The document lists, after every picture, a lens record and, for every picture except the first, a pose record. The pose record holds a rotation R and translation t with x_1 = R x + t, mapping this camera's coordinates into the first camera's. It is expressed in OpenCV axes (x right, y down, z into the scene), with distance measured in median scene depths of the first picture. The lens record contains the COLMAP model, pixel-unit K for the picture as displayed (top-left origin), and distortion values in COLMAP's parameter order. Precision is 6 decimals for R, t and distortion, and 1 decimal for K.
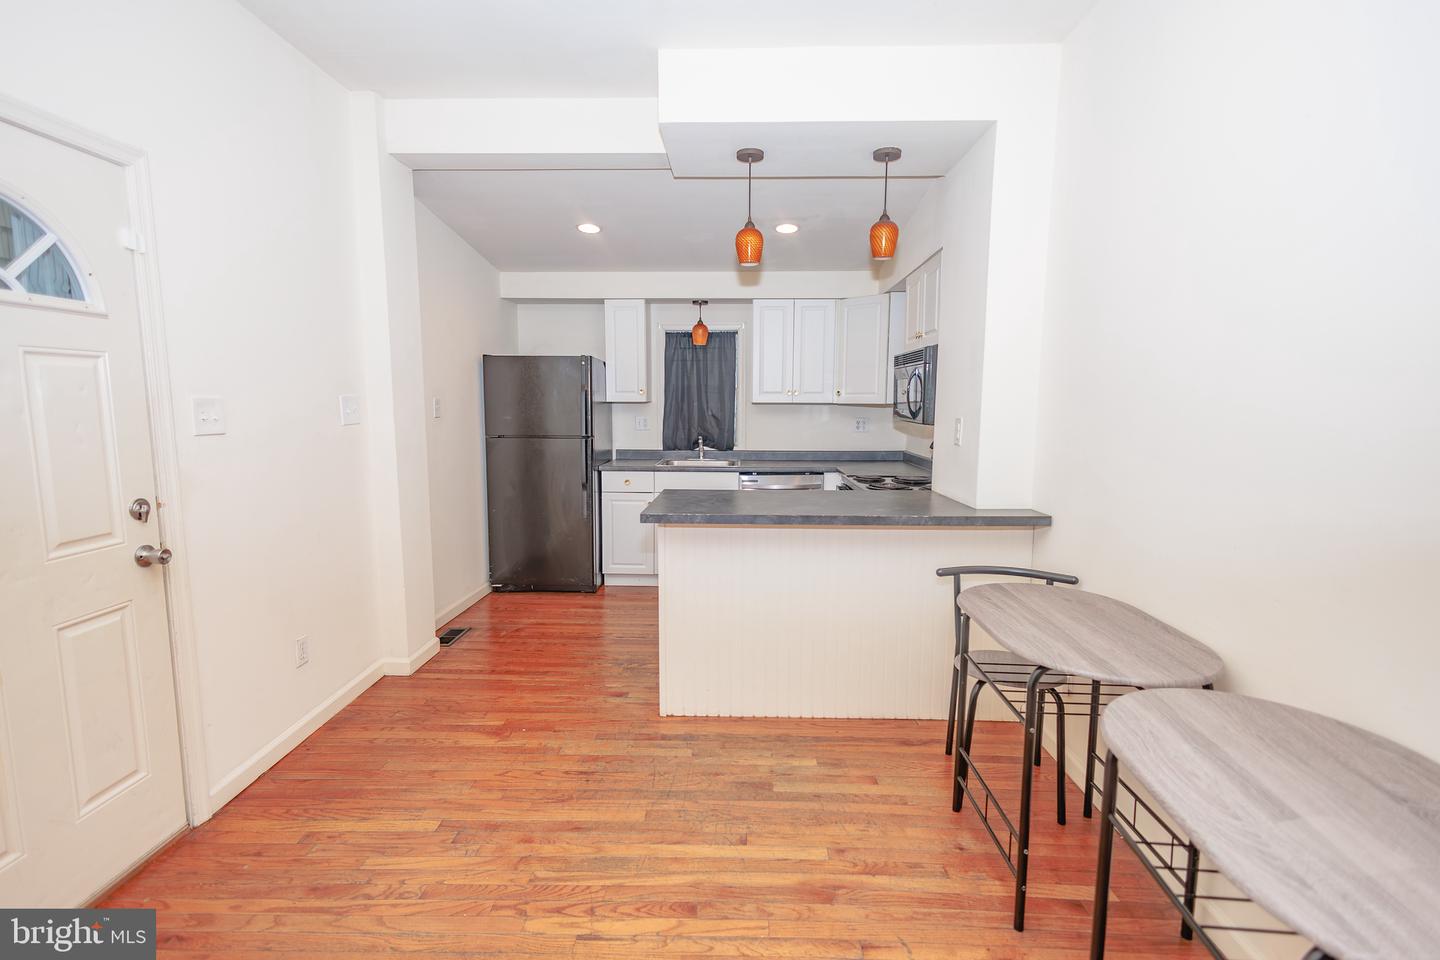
lens RADIAL K [[664.2, 0, 720.0], [0, 664.2, 480.0], [0, 0, 1]] dist [0.015945, -0.006705]
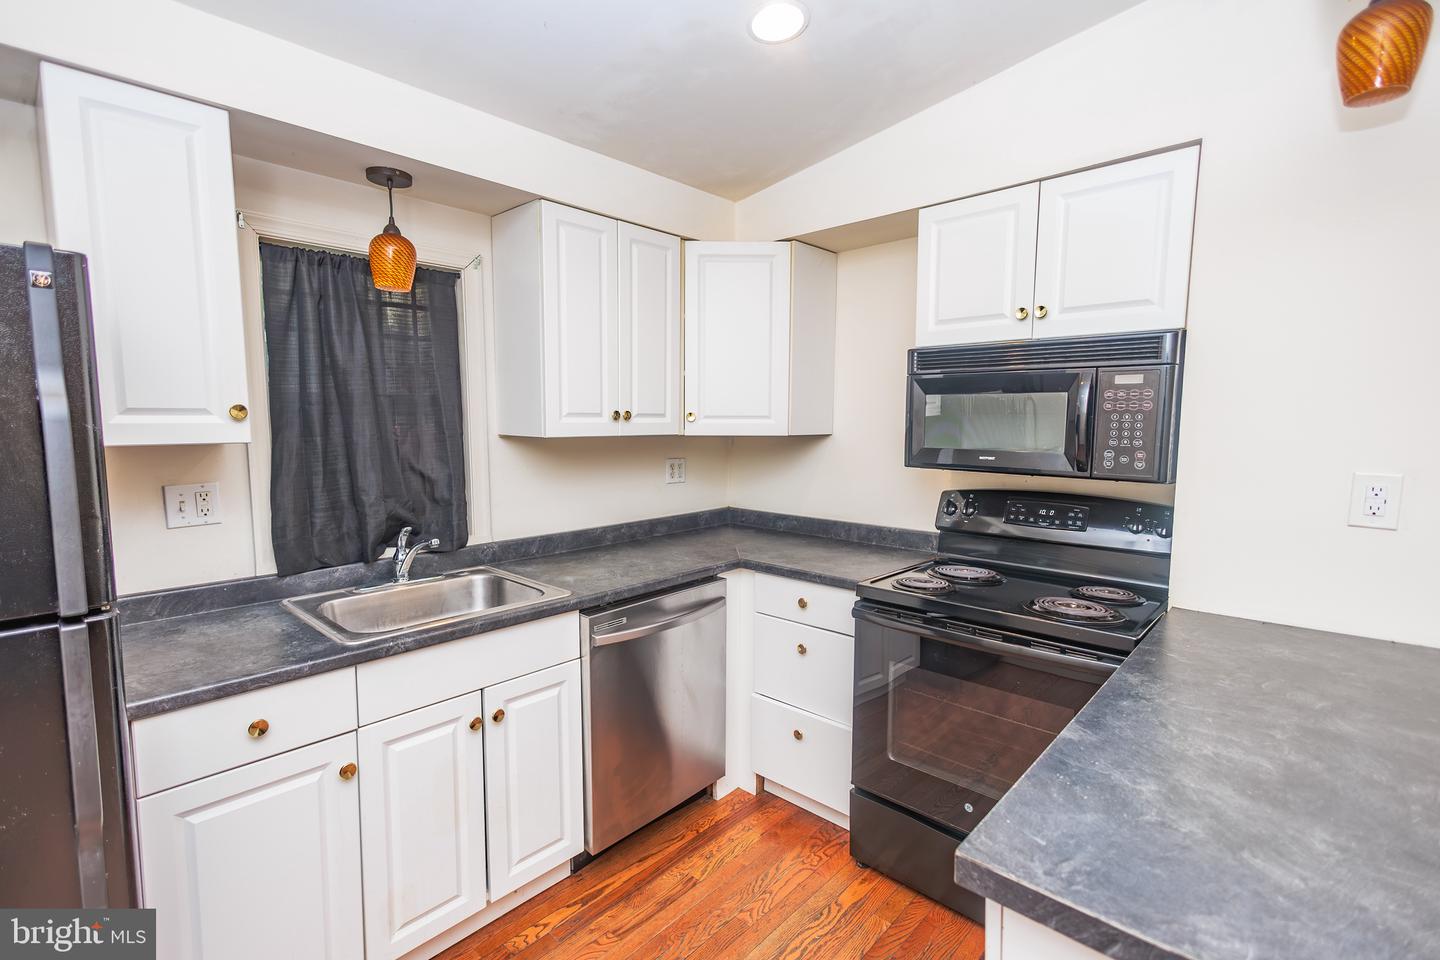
lens RADIAL K [[664.2, 0, 720.0], [0, 664.2, 480.0], [0, 0, 1]] dist [0.015945, -0.006705]
pose [[0.643577, -0.077850, 0.761411, -0.209475], [0.096298, 0.995144, 0.020352, -0.082992], [-0.759299, 0.060224, 0.647949, 0.597876]]
